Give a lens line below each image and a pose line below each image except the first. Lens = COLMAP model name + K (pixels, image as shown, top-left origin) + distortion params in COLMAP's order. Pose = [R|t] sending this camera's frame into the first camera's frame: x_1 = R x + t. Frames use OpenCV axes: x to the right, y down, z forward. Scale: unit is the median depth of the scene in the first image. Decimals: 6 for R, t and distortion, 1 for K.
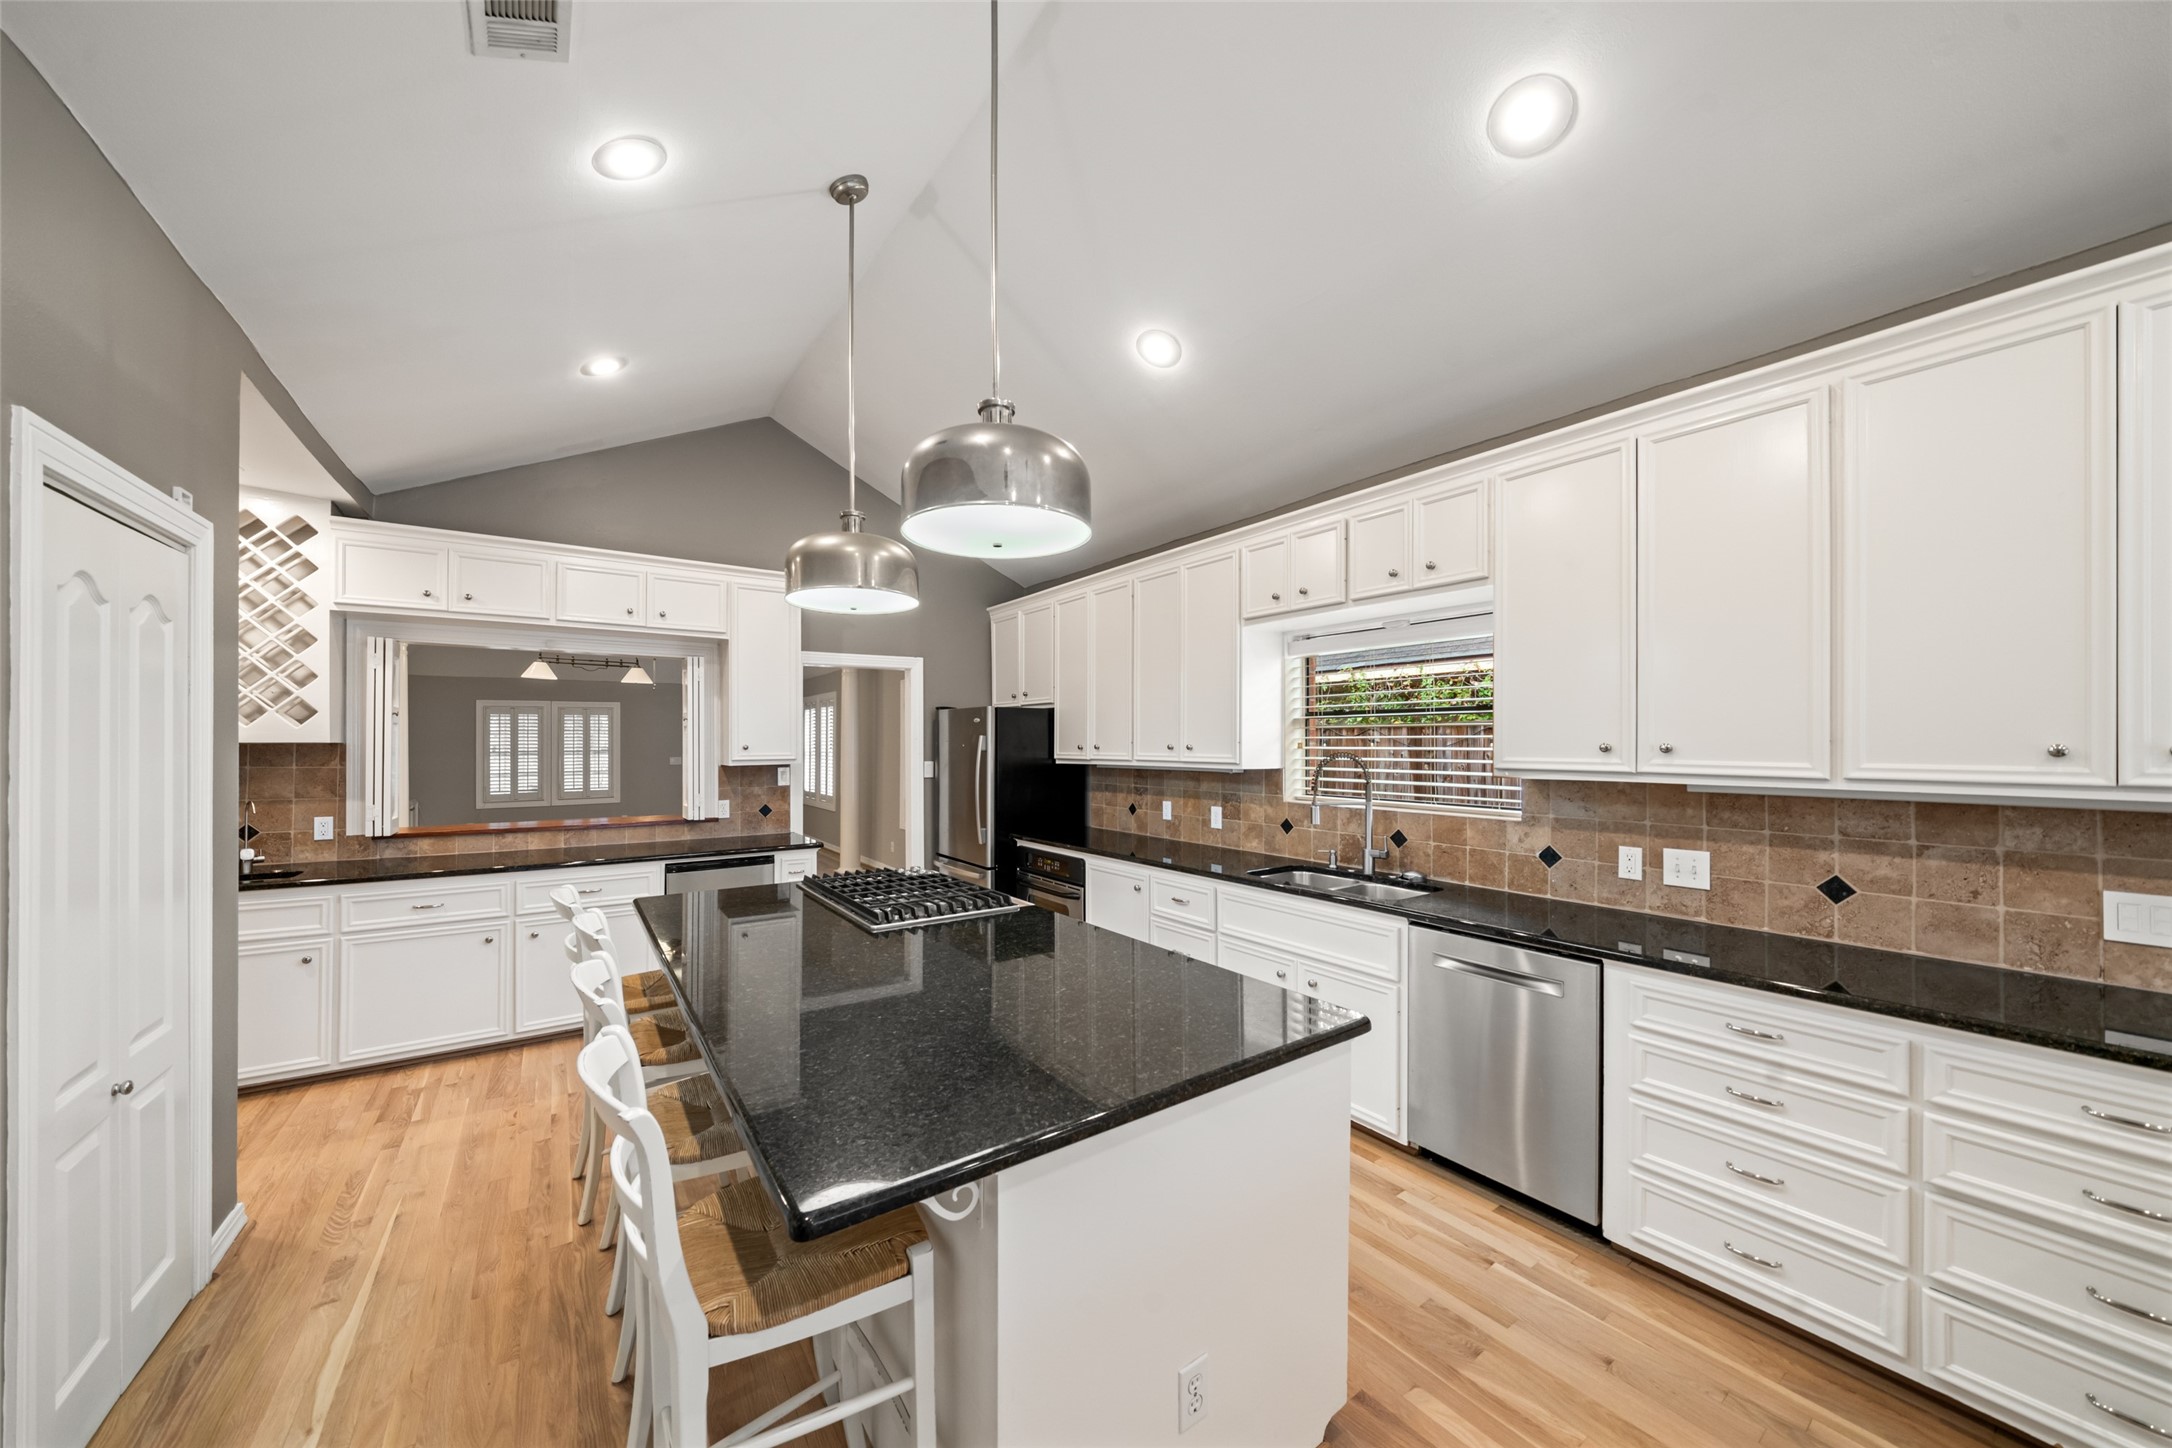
lens RADIAL K [[734.8, 0, 1069.3], [0, 734.8, 738.1], [0, 0, 1]] dist [-0.004738, -0.000099]
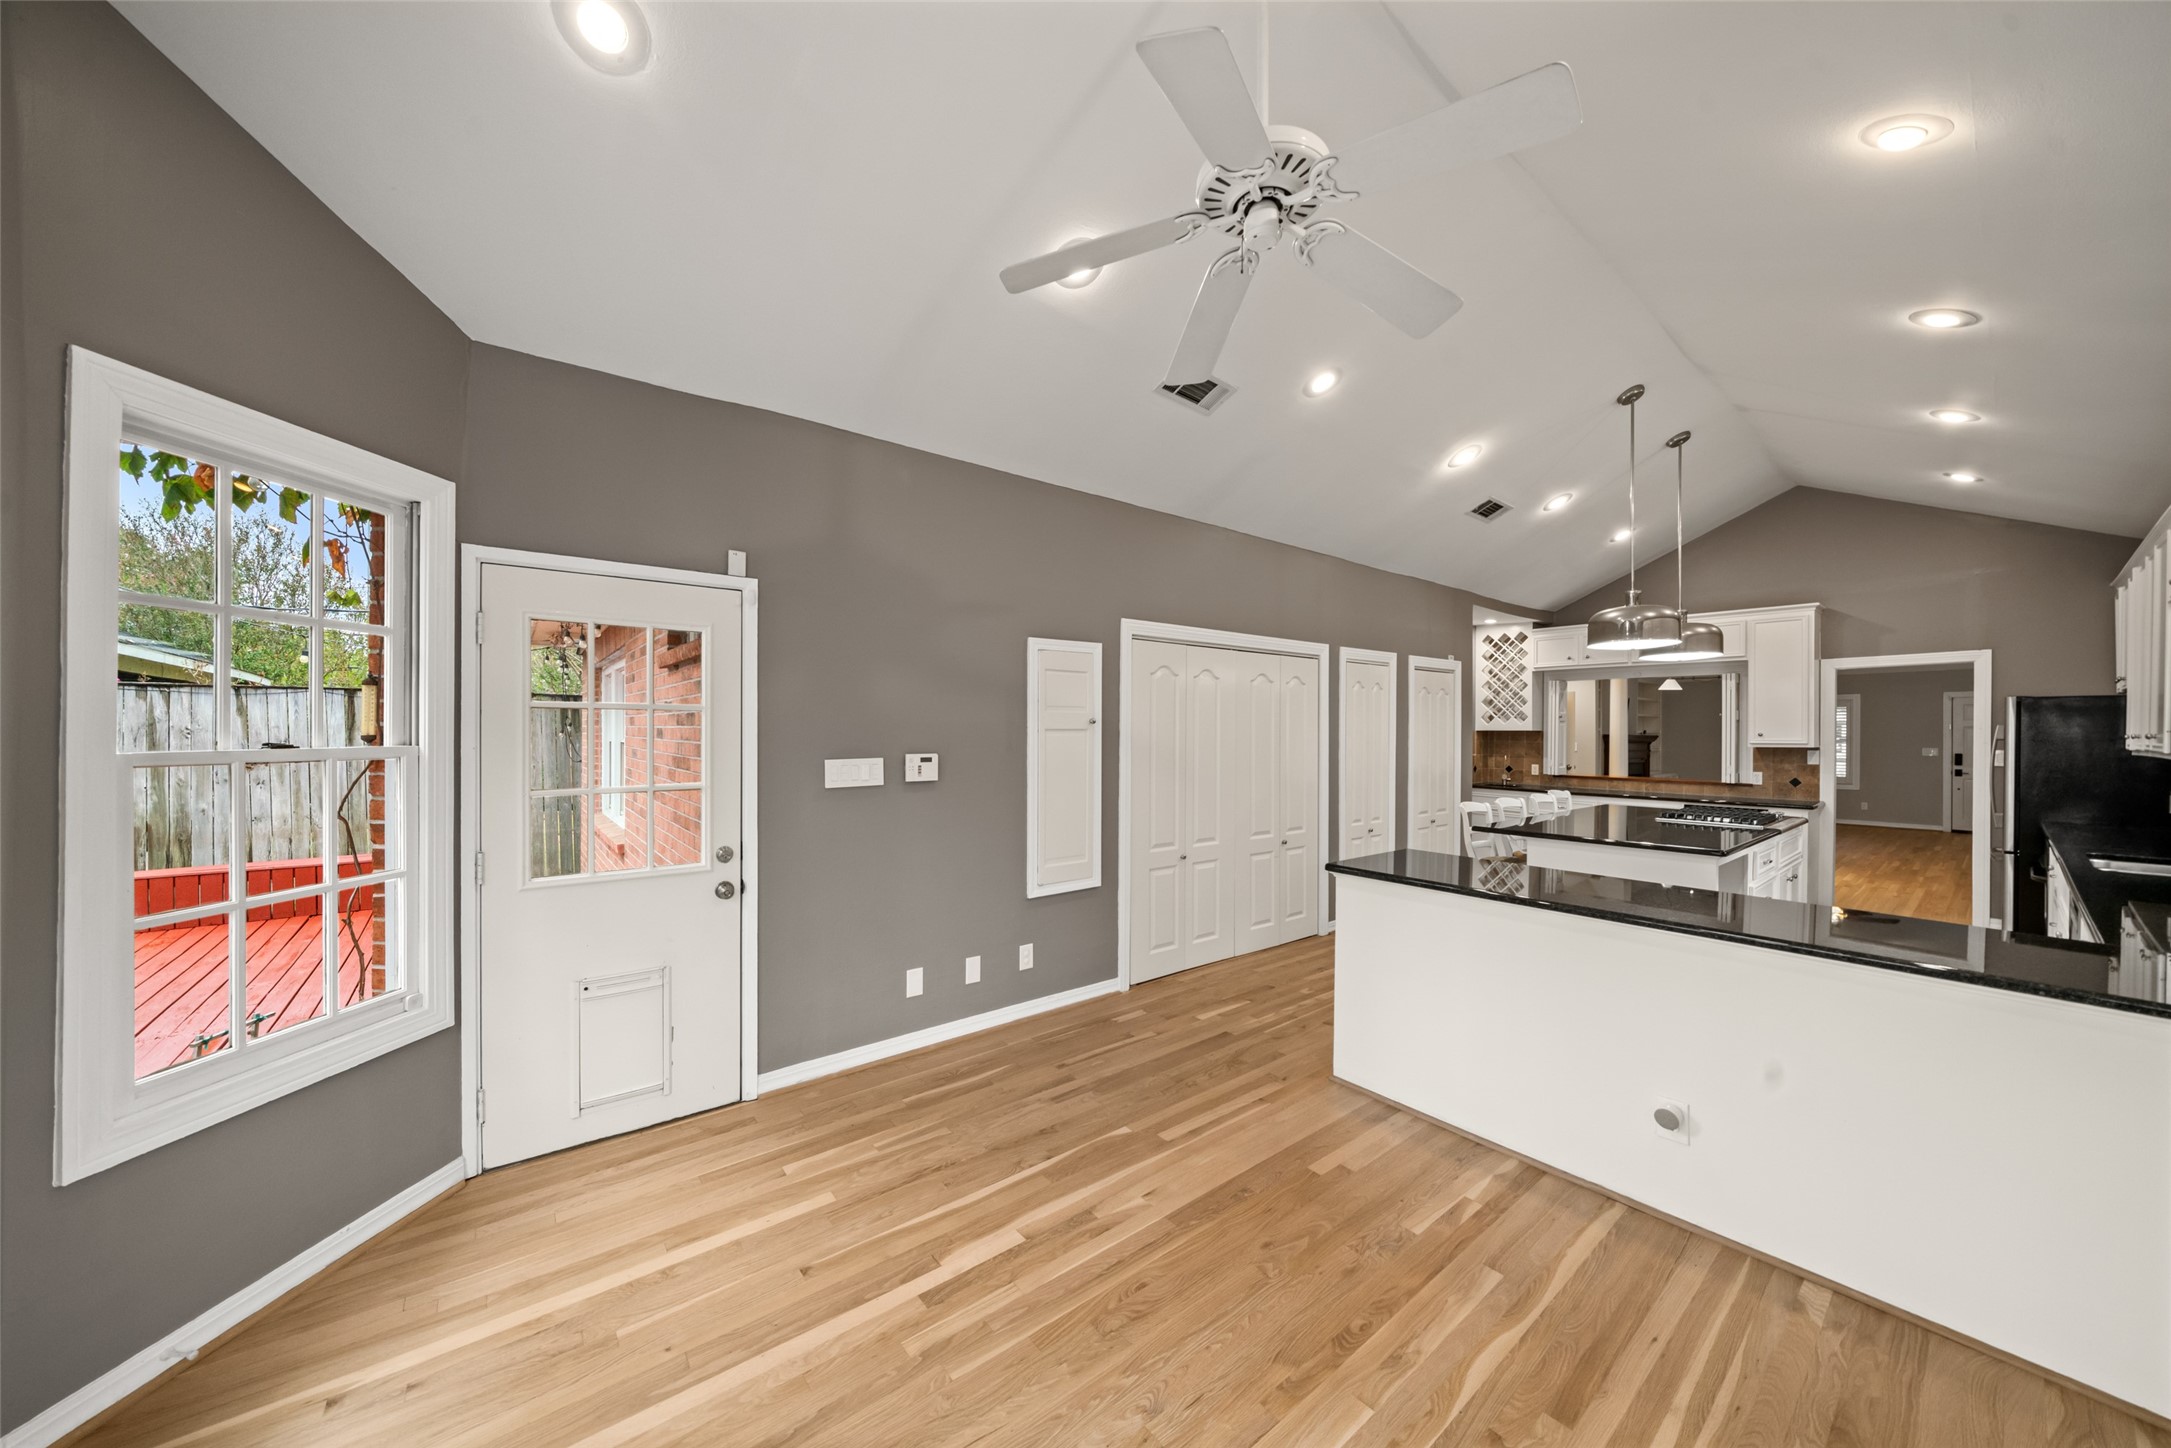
lens RADIAL K [[734.5, 0, 1078.8], [0, 734.5, 728.7], [0, 0, 1]] dist [-0.004738, -0.000099]
pose [[0.046341, -0.002460, -0.998923, 1.102069], [0.000385, 0.999997, -0.002445, 0.005089], [0.998926, -0.000271, 0.046342, -0.464467]]
